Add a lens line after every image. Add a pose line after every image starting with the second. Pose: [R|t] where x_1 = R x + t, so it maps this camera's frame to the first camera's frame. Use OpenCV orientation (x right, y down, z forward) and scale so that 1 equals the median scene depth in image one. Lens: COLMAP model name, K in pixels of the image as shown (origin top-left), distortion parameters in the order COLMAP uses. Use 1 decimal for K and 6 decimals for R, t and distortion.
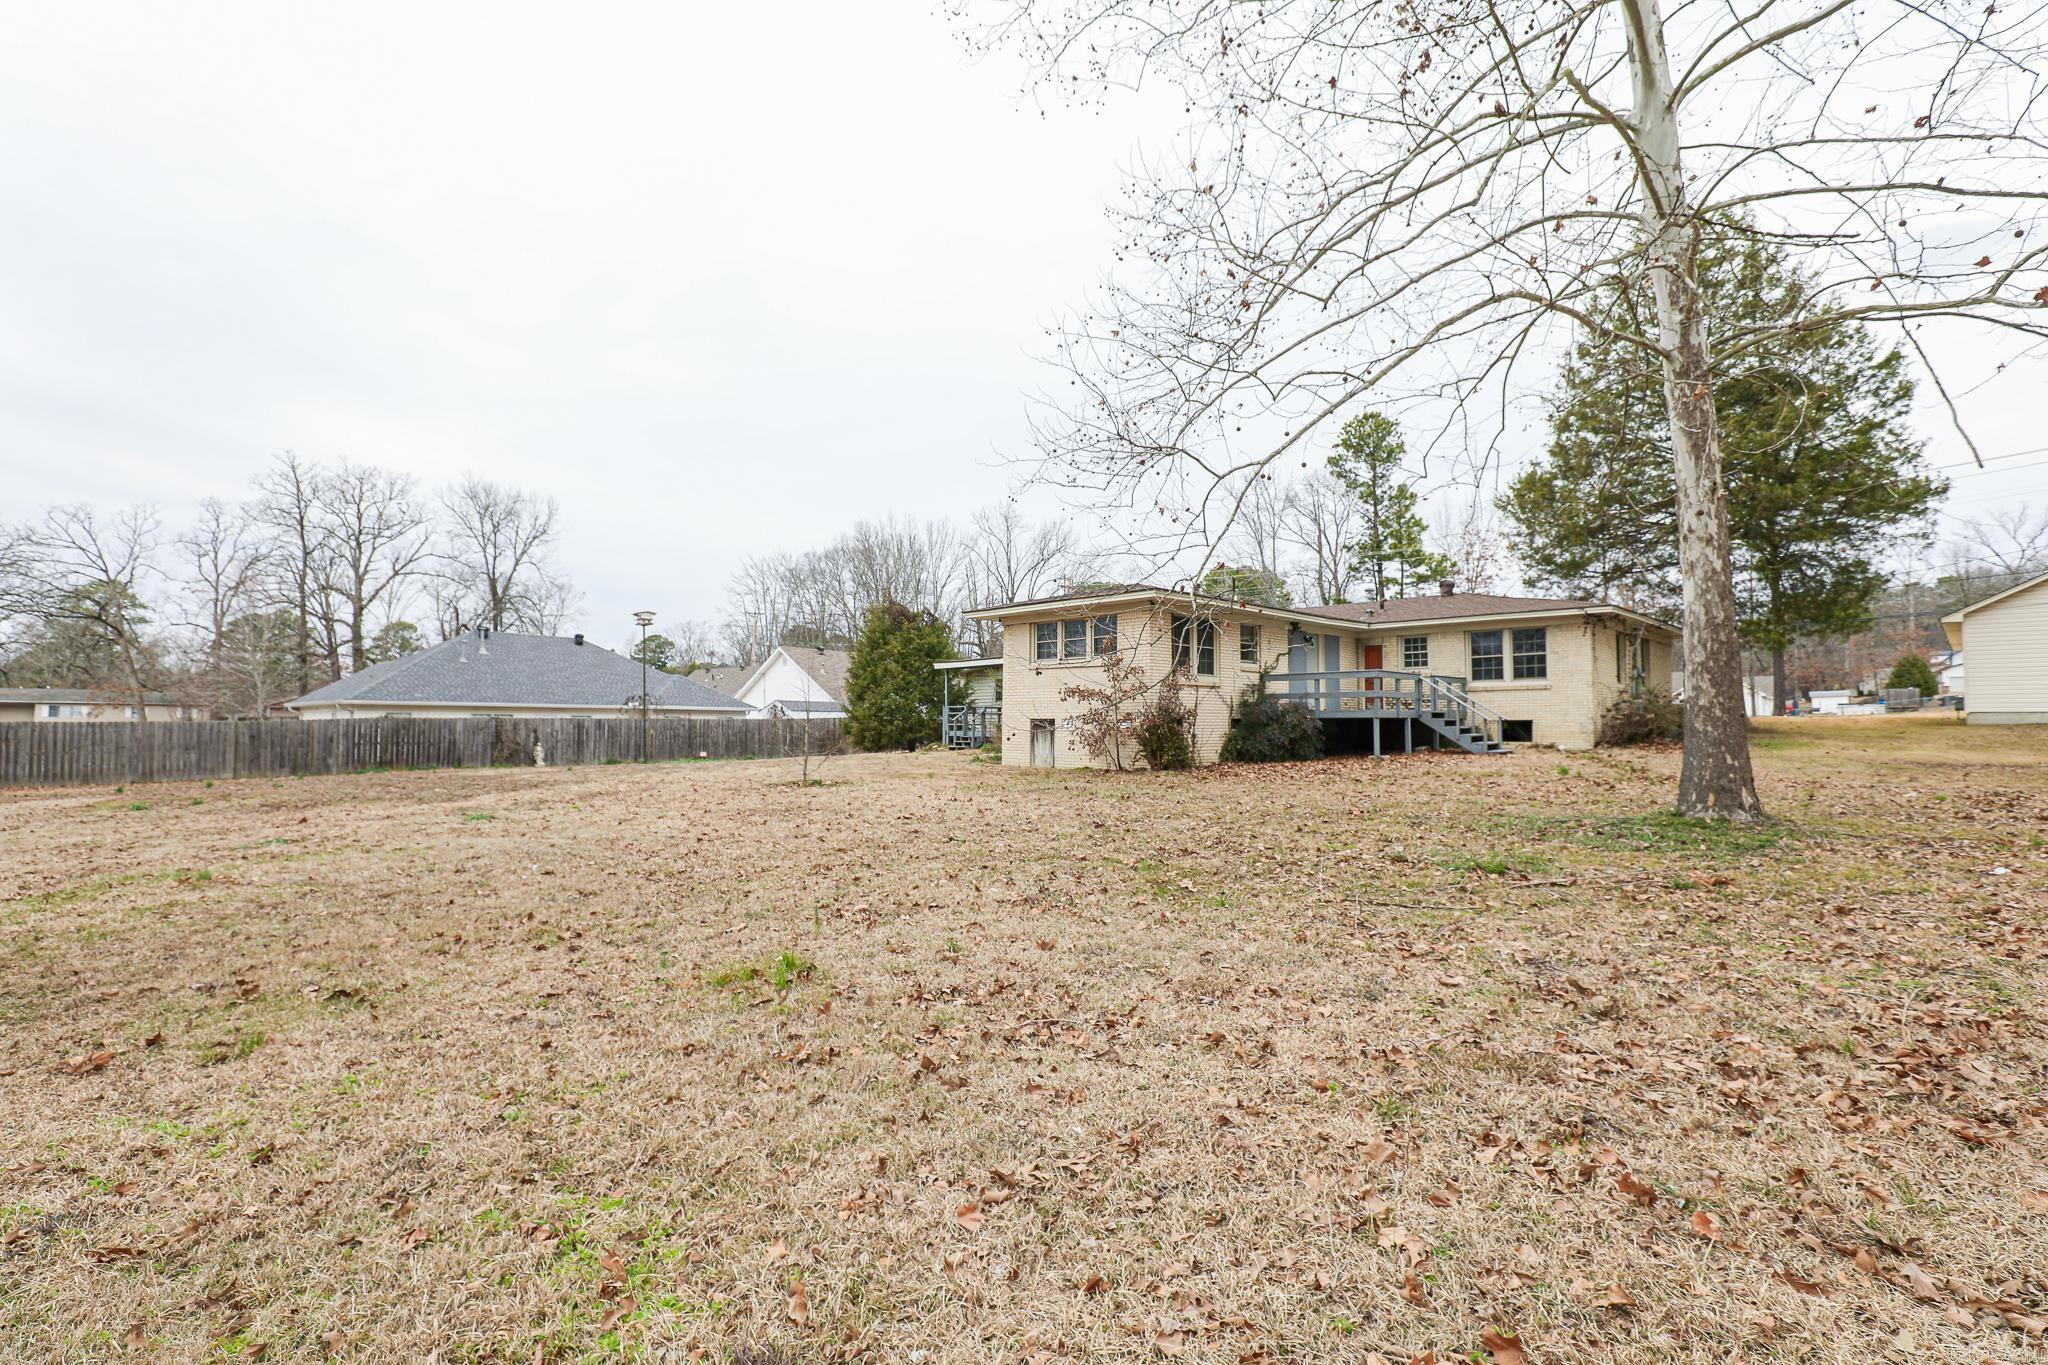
lens RADIAL K [[955.0, 0, 1028.7], [0, 955.0, 681.8], [0, 0, 1]] dist [-0.022250, 0.004055]
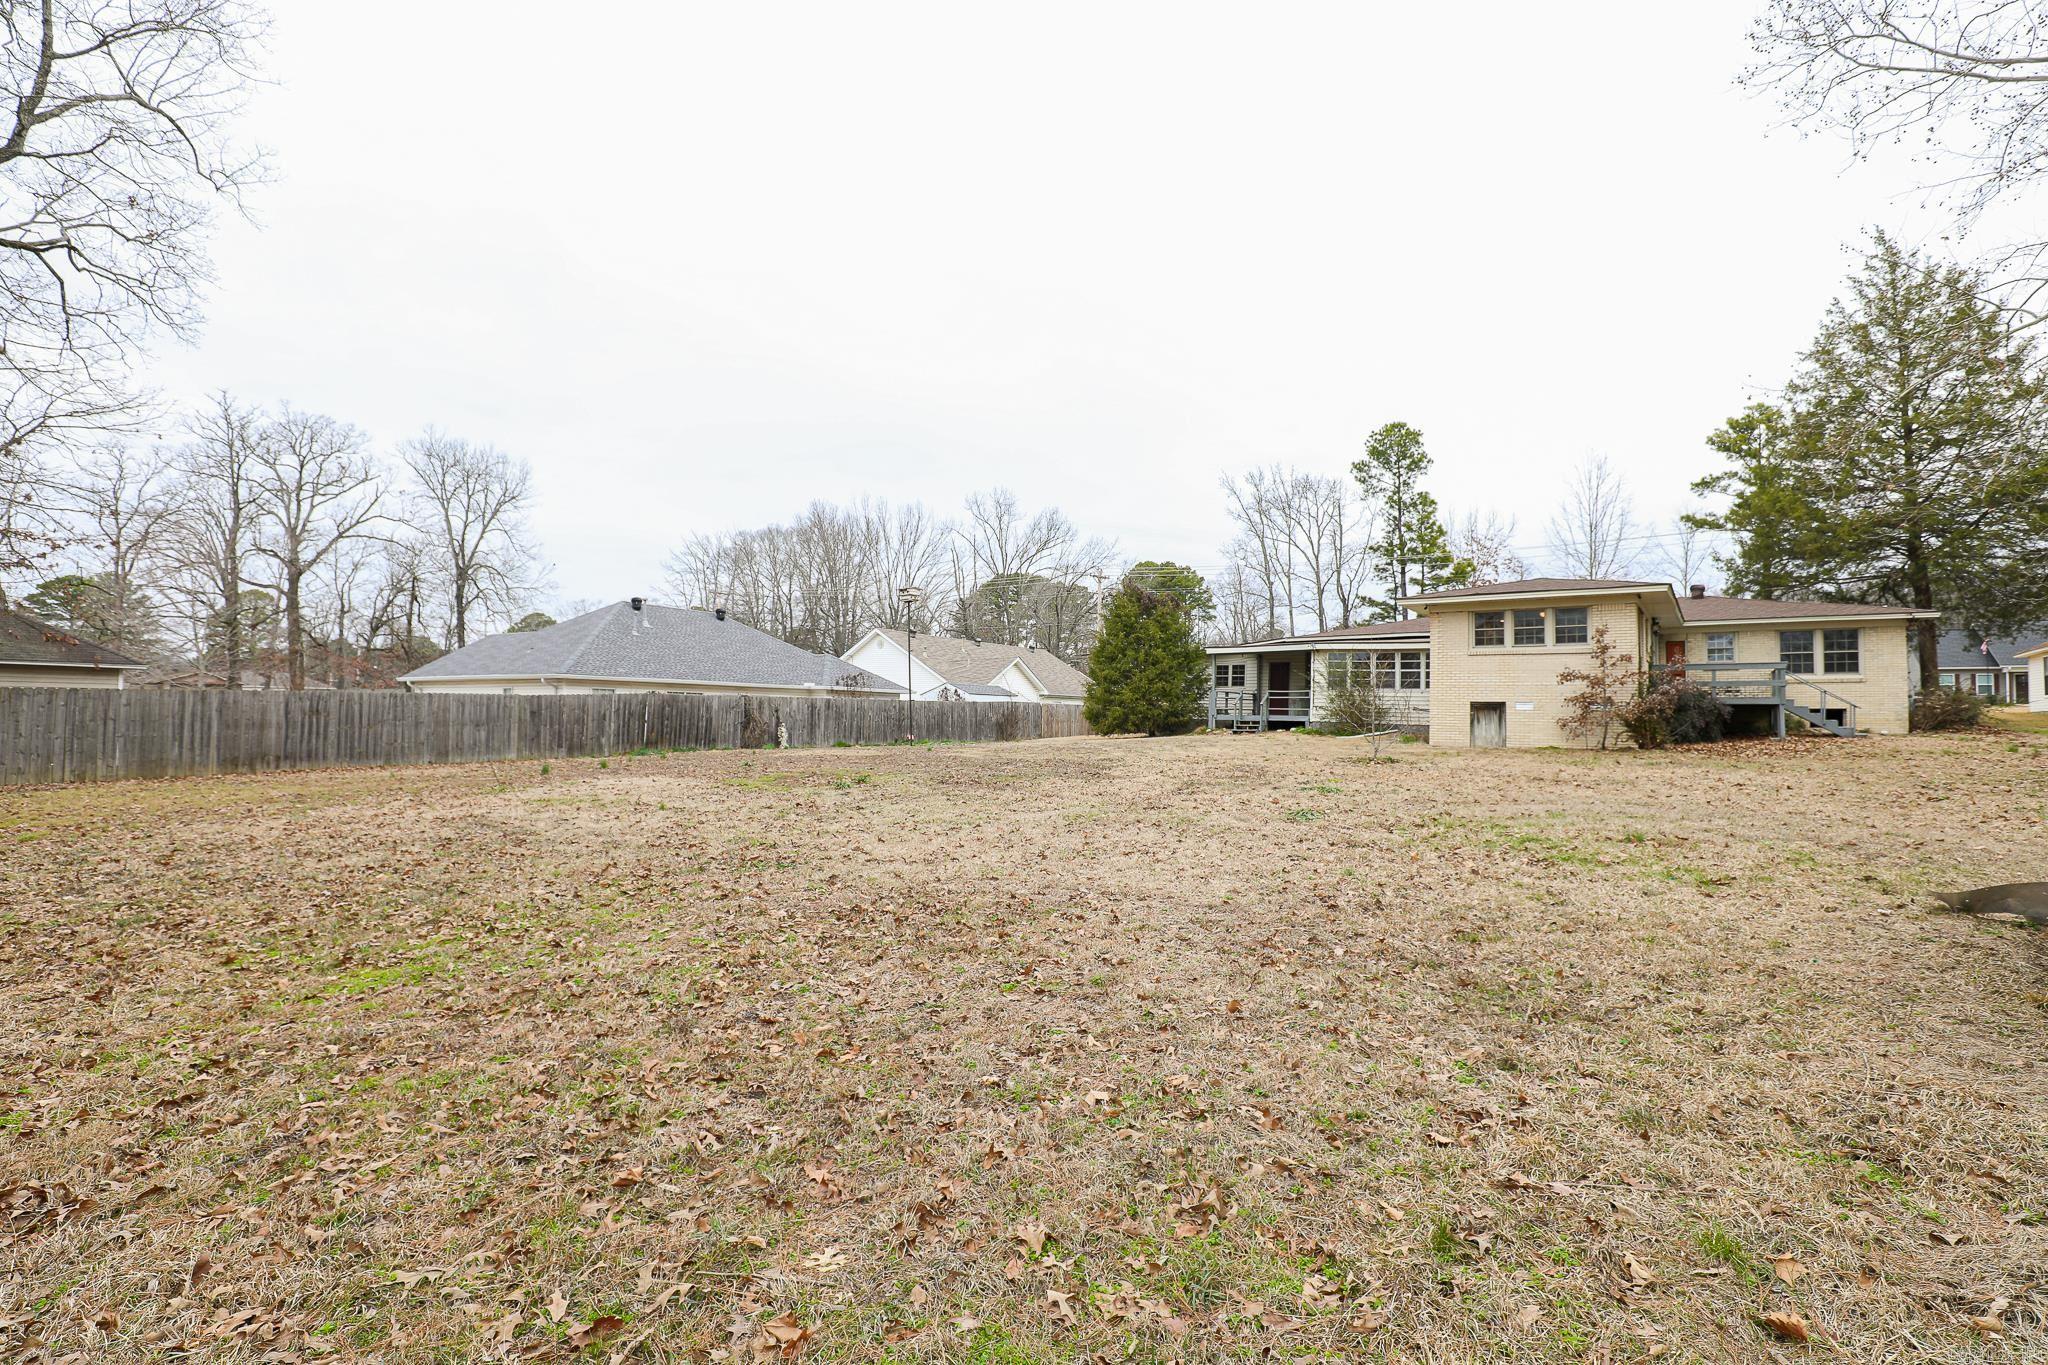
lens RADIAL K [[955.0, 0, 1029.4], [0, 955.0, 686.1], [0, 0, 1]] dist [-0.022250, 0.004055]
pose [[0.986482, 0.015890, 0.163098, -0.414062], [-0.018203, 0.999754, 0.012698, 0.010585], [-0.162856, -0.015495, 0.986528, 0.024864]]
